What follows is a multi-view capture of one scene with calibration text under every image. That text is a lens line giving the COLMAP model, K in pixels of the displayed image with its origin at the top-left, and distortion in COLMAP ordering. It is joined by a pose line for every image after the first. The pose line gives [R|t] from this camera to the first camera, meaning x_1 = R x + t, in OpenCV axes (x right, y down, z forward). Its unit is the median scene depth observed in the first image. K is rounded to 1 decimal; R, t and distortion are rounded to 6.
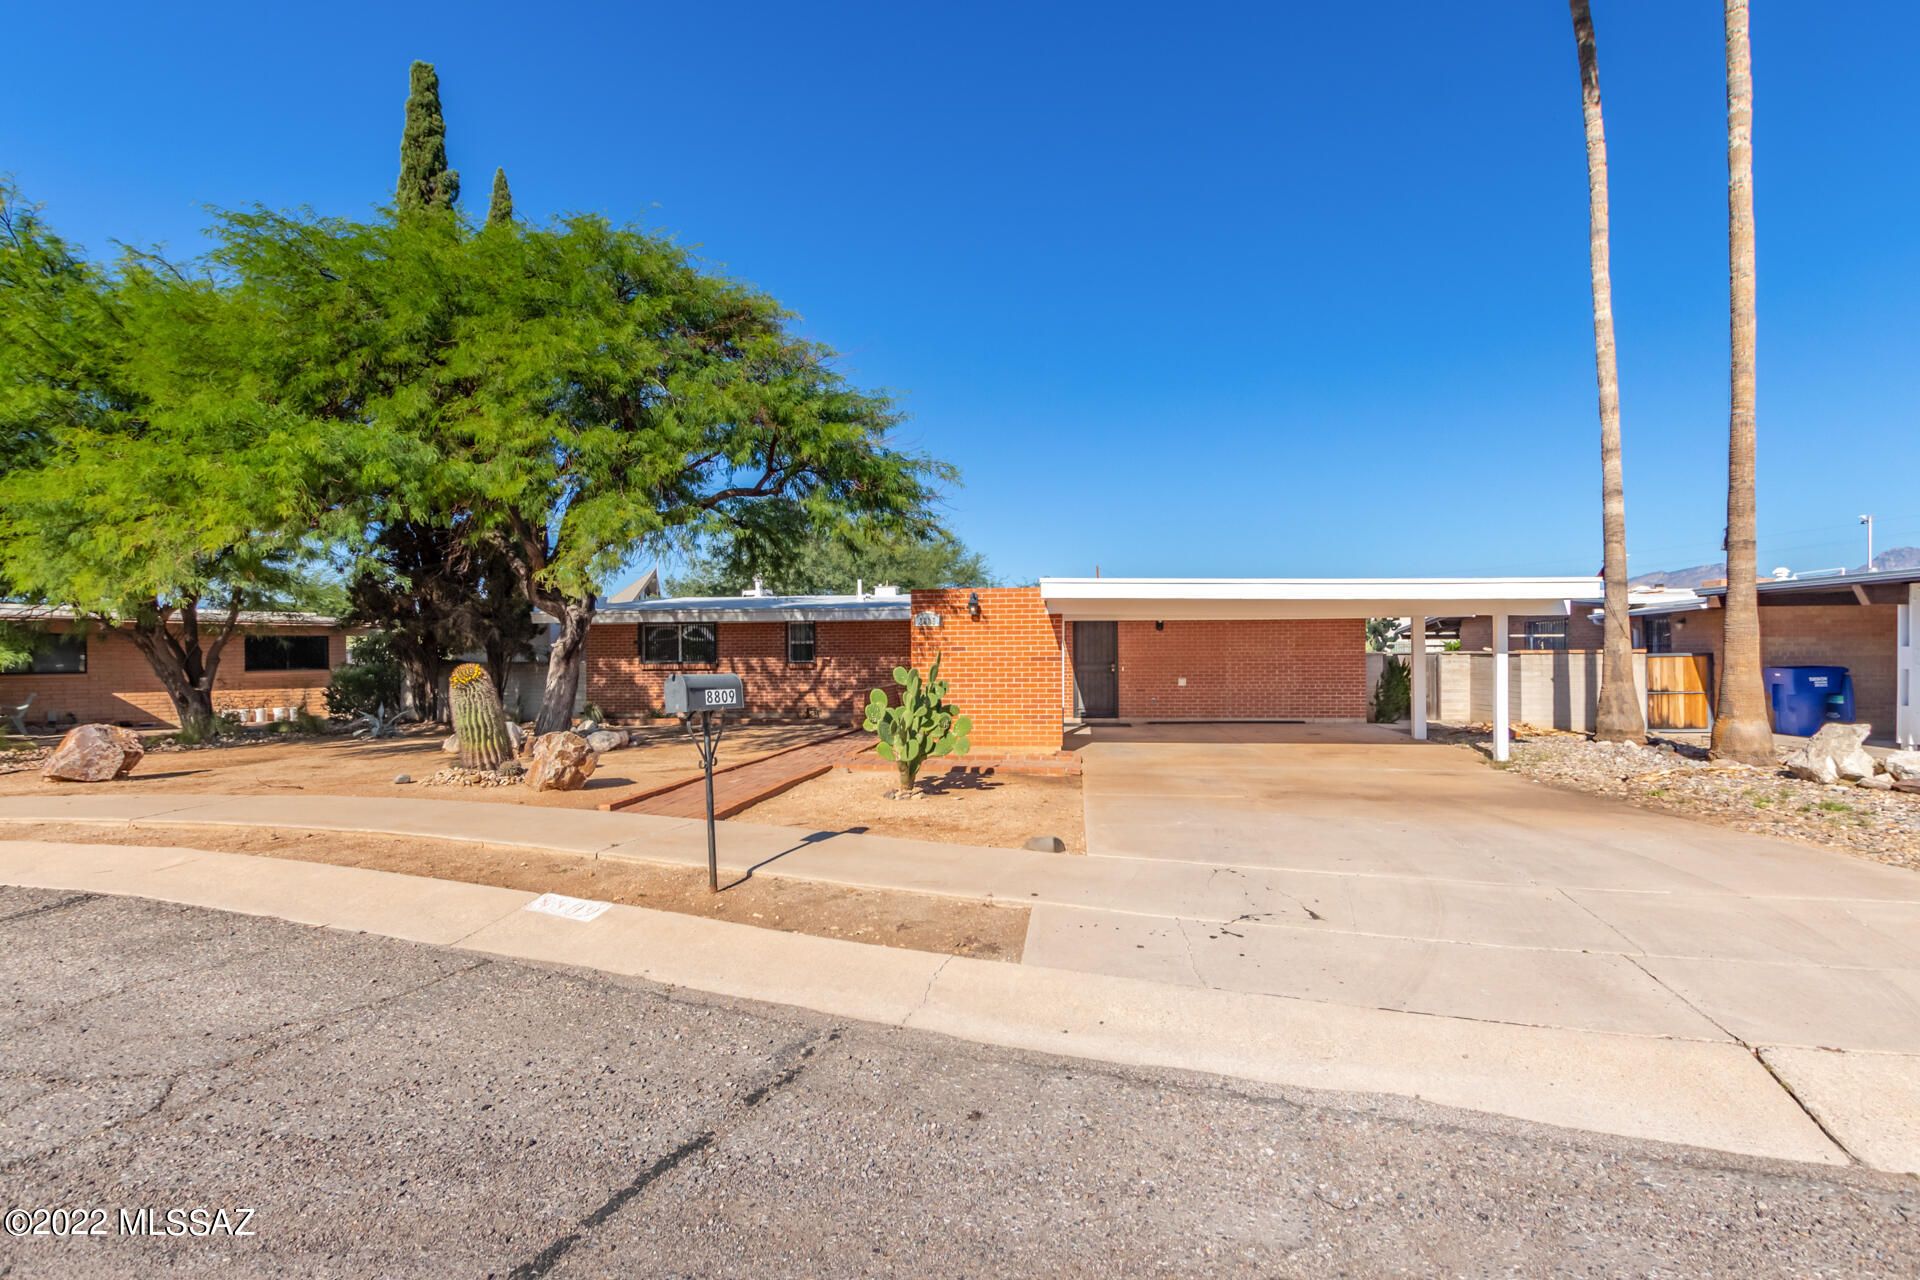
lens RADIAL K [[926.5, 0, 944.6], [0, 926.5, 651.7], [0, 0, 1]] dist [0.001915, -0.000314]
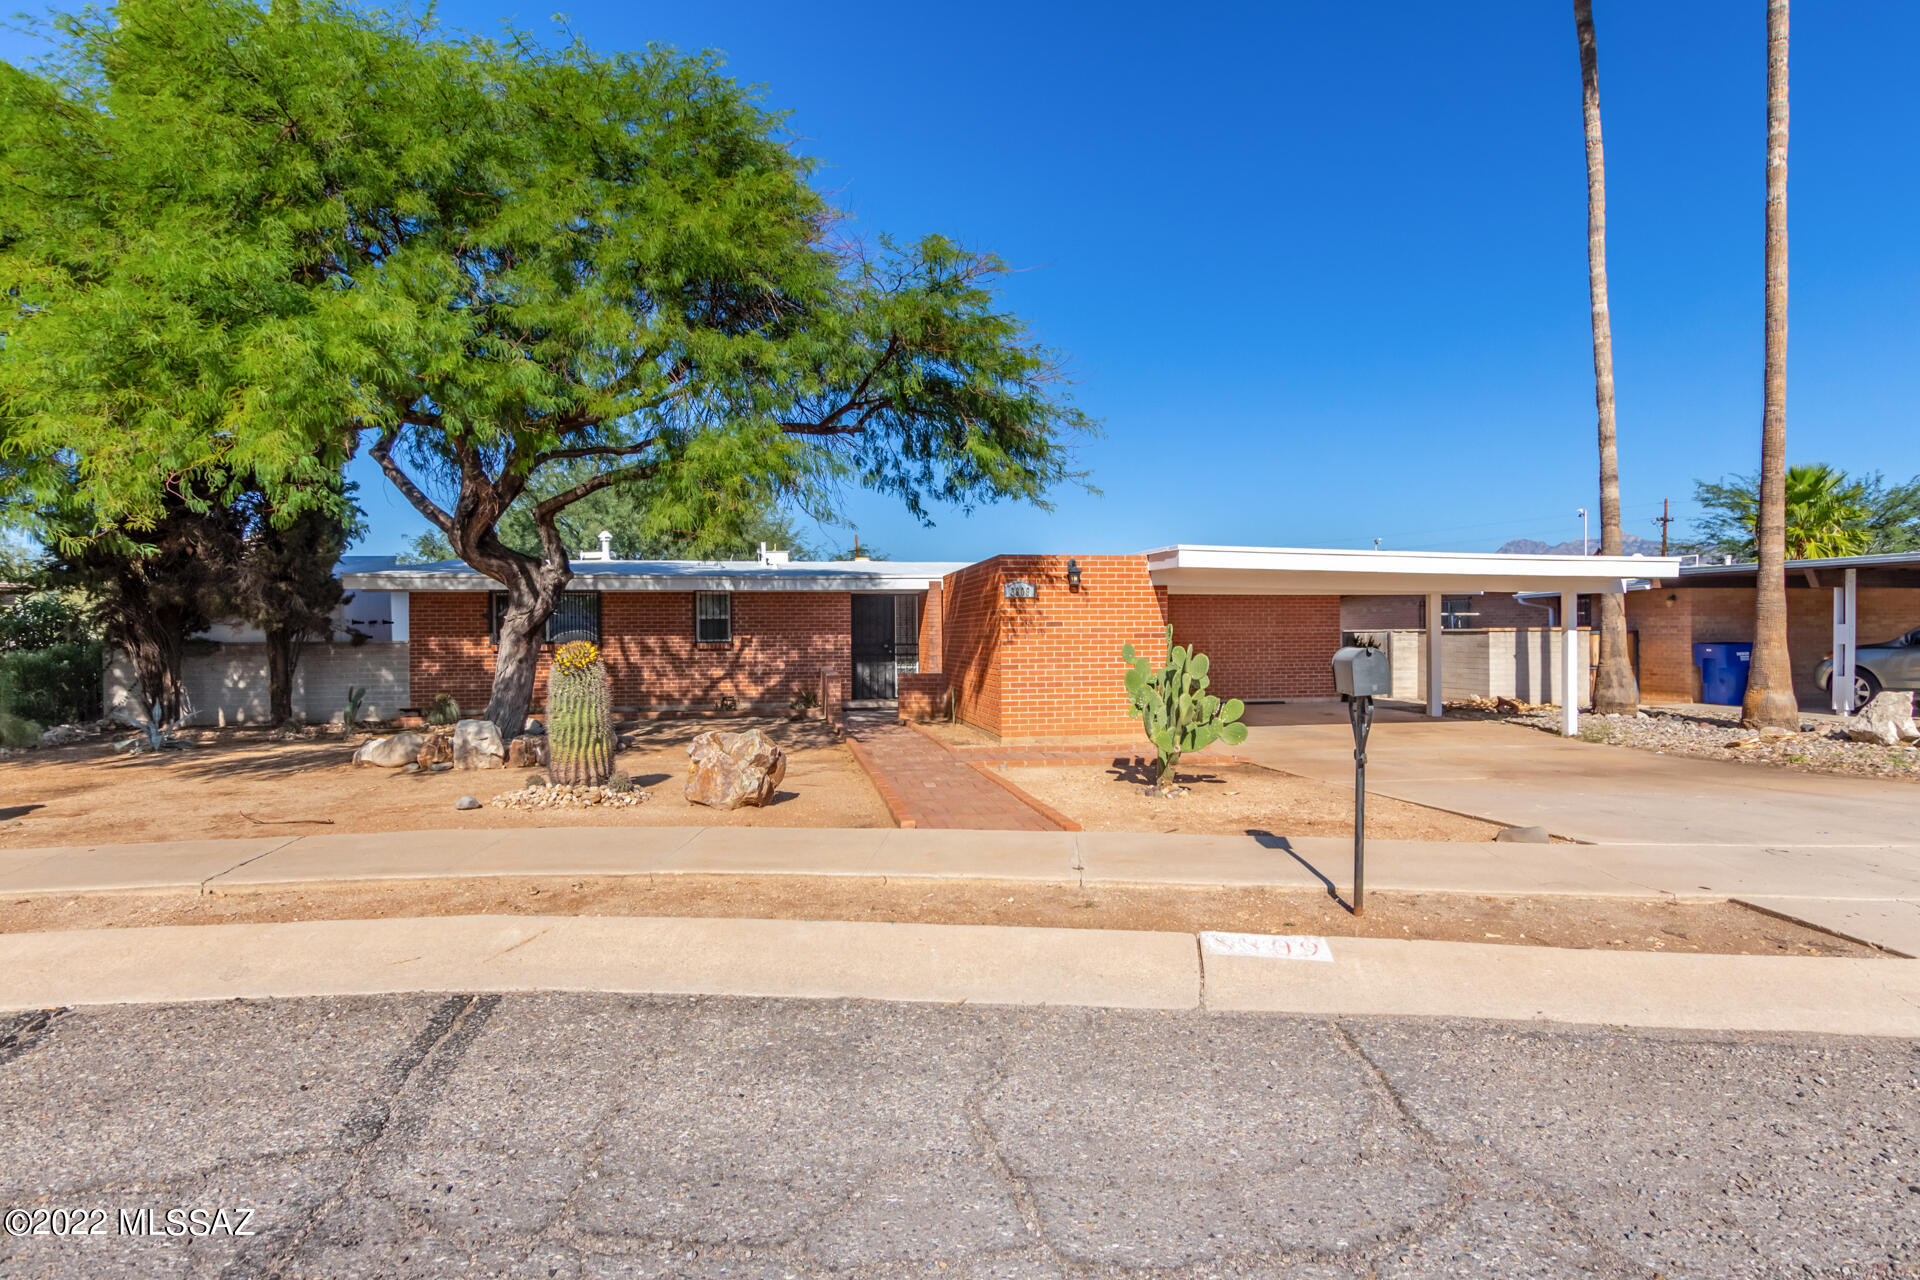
lens RADIAL K [[1044.2, 0, 949.3], [0, 1044.2, 631.8], [0, 0, 1]] dist [0.012267, -0.004656]
pose [[0.952401, 0.000876, 0.304845, -0.301906], [-0.000575, 0.999999, -0.001079, 0.004254], [-0.304846, 0.000852, 0.952401, 0.079908]]
